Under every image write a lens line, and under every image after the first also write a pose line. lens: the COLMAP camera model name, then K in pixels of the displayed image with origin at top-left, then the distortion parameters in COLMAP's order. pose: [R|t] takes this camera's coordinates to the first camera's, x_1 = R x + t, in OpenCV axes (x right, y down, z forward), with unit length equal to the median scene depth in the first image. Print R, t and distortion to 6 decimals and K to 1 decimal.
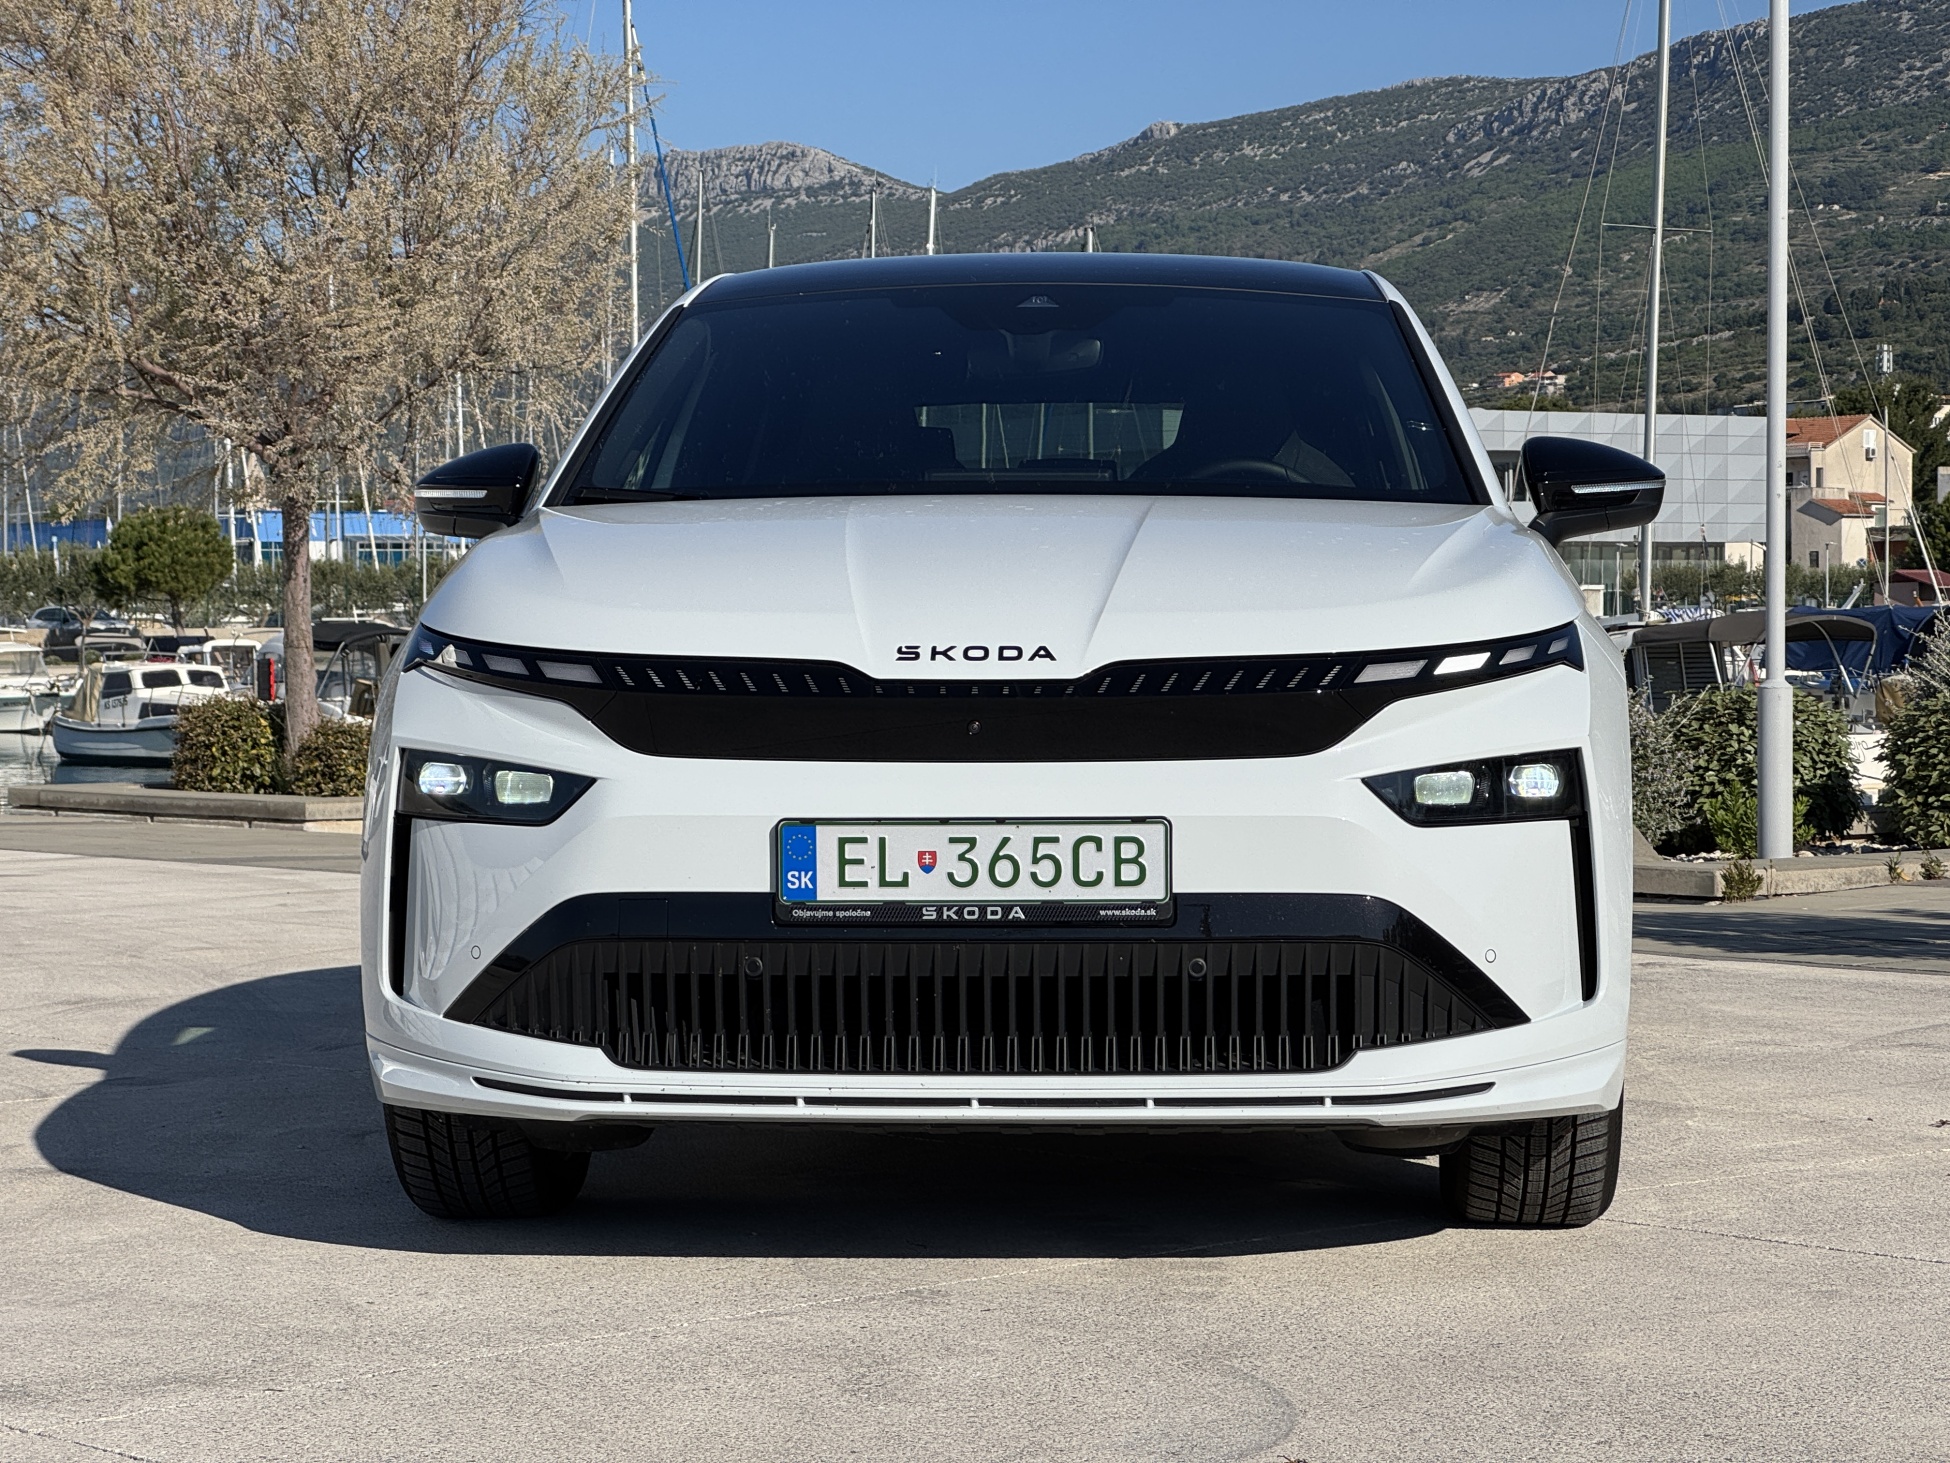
lens RADIAL K [[4346.0, 0, 966.4], [0, 4346.0, 678.9], [0, 0, 1]] dist [0.219562, 0.988355]
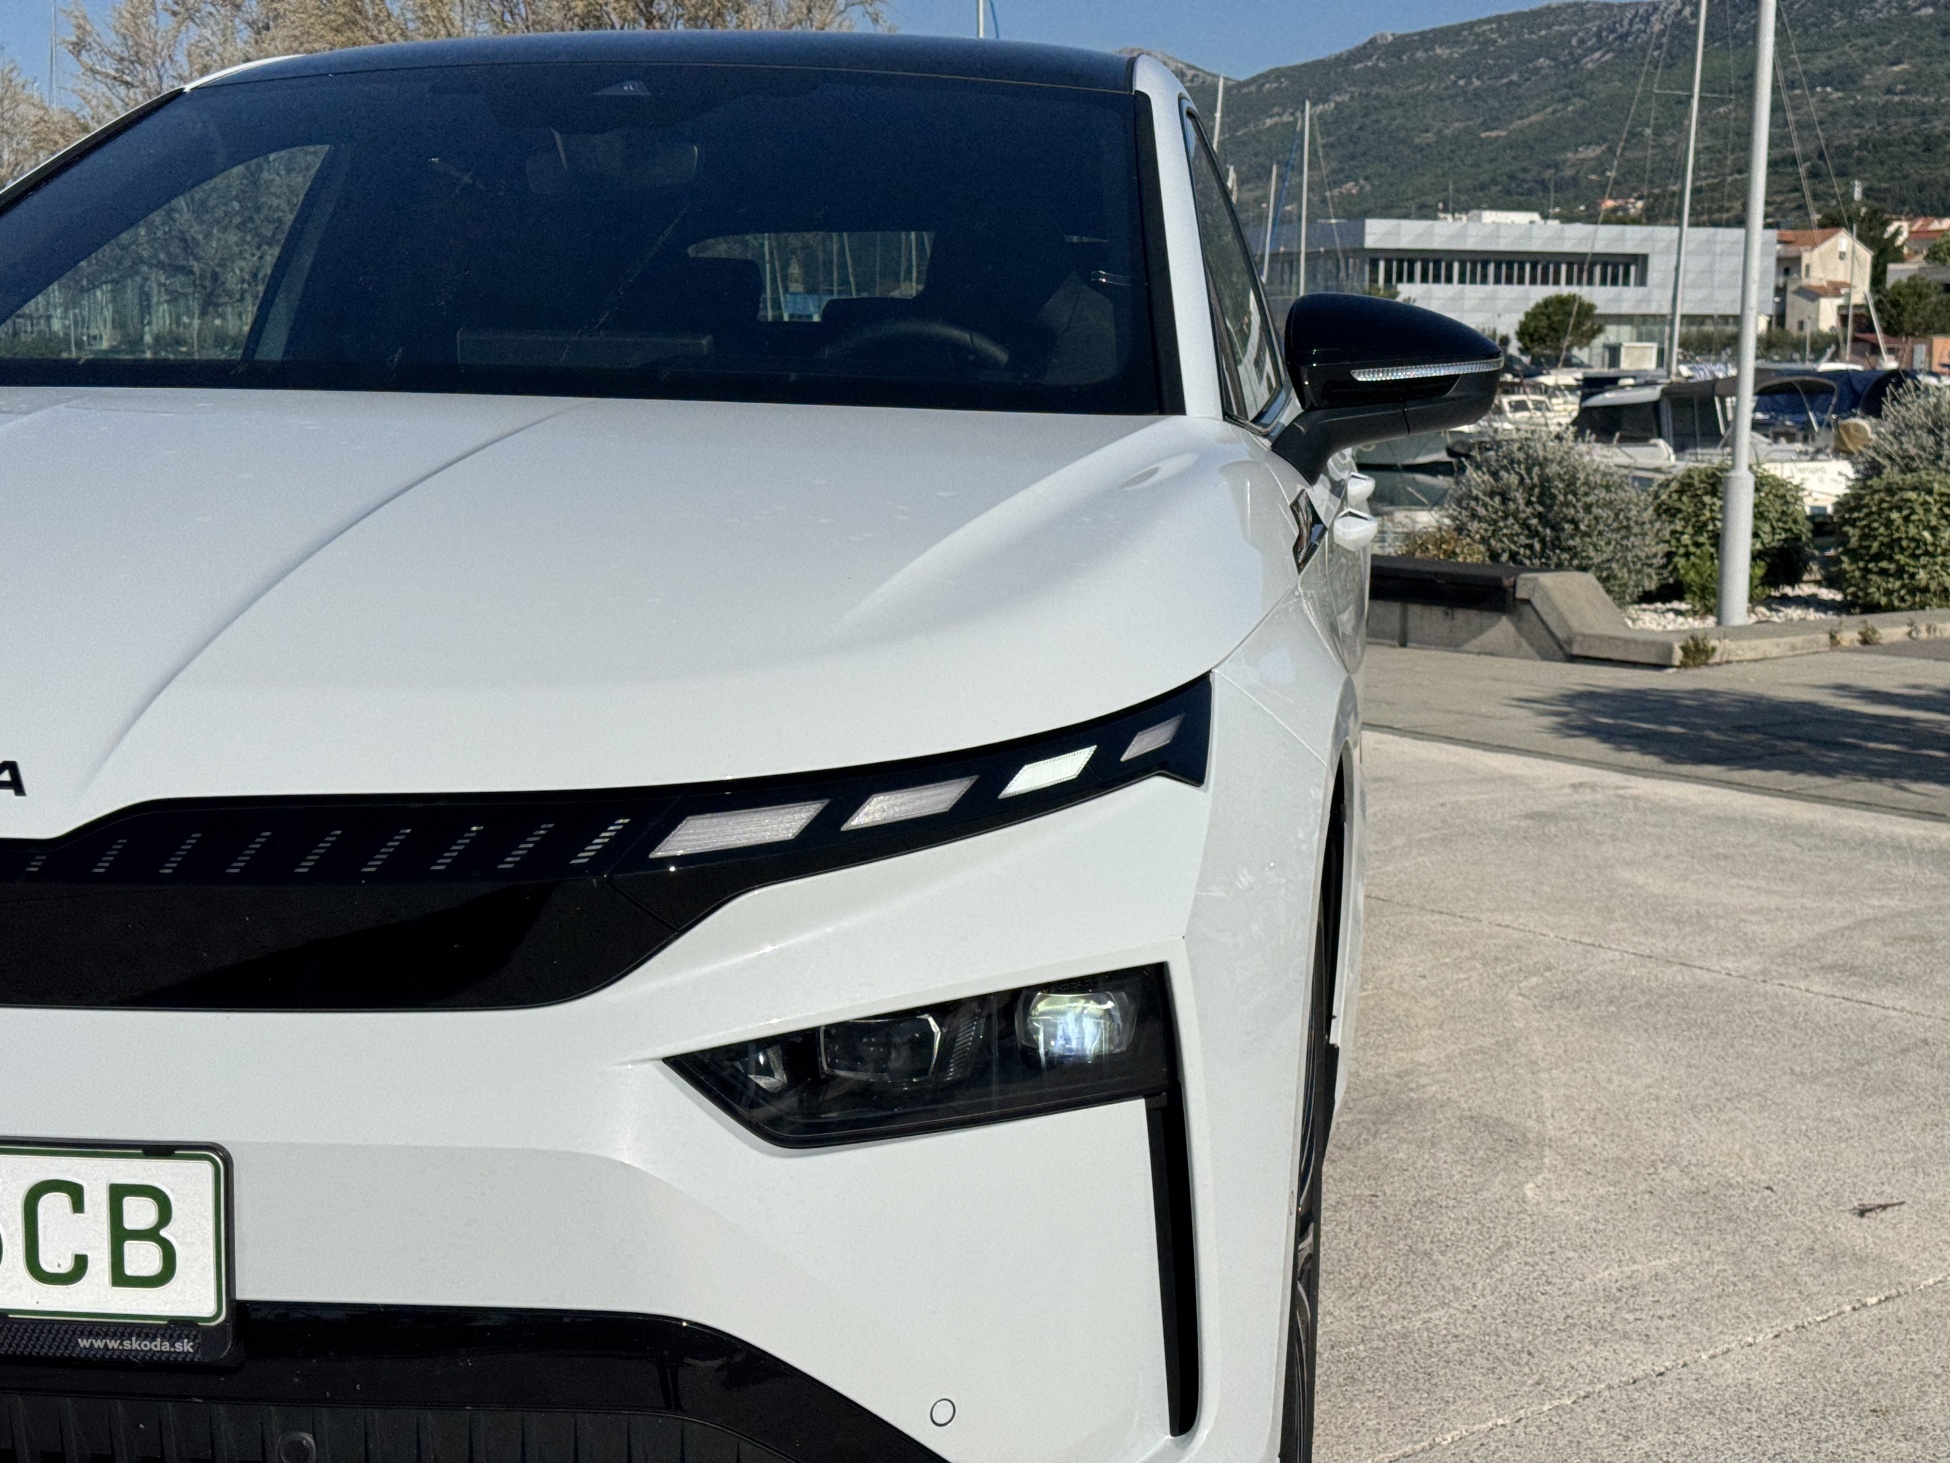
lens RADIAL K [[2626.7, 0, 975.0], [0, 2626.7, 731.5], [0, 0, 1]] dist [0.127403, -0.163655]
pose [[0.994141, 0.026787, -0.104724, 0.024643], [-0.013120, 0.991547, 0.129084, -0.007947], [0.107296, -0.126954, 0.986088, 0.116400]]
